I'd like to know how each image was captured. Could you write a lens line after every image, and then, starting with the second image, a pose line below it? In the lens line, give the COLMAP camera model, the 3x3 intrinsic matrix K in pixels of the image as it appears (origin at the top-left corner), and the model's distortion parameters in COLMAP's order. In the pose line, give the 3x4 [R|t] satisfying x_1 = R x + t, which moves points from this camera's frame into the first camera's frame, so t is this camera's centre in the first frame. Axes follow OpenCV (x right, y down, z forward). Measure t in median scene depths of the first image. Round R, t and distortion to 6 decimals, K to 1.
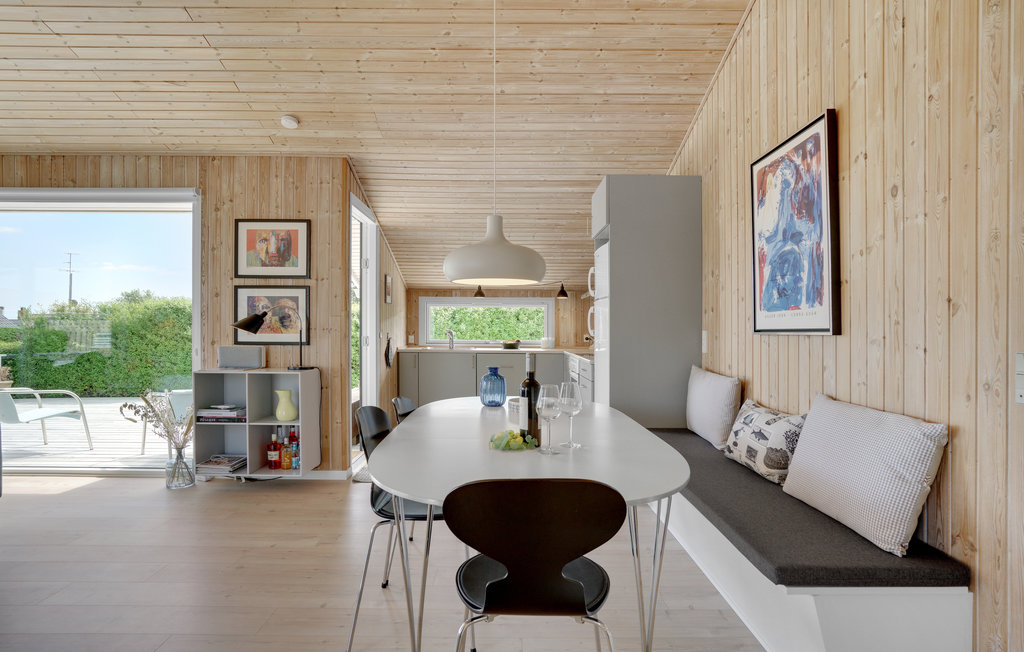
lens RADIAL K [[572.3, 0, 507.0], [0, 572.3, 327.3], [0, 0, 1]] dist [0.003736, 0.001315]
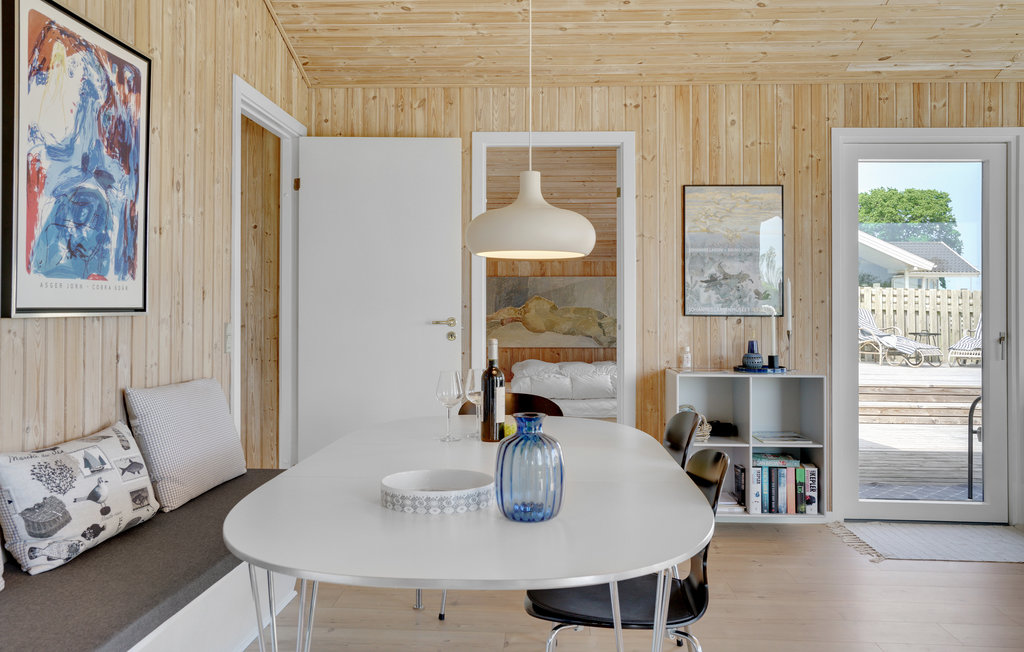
lens RADIAL K [[814.6, 0, 506.4], [0, 814.6, 300.2], [0, 0, 1]] dist [0.011179, 0.014553]
pose [[-0.998207, 0.002559, 0.059803, -0.050515], [0.001563, 0.999859, -0.016690, 0.011046], [-0.059838, -0.016566, -0.998071, 1.988913]]
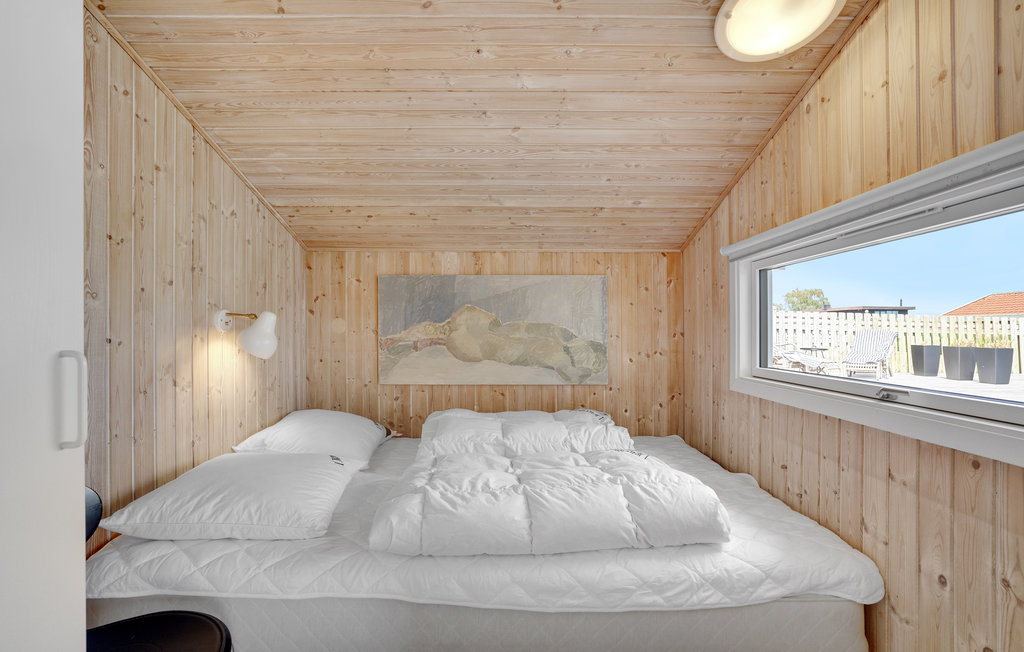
lens RADIAL K [[472.8, 0, 512.7], [0, 472.8, 330.2], [0, 0, 1]] dist [0.000074, 0.000002]
pose [[-0.999941, 0.003272, -0.010364, -0.065091], [0.003321, 0.999983, -0.004706, 0.010932], [0.010348, -0.004741, -0.999935, 0.863983]]
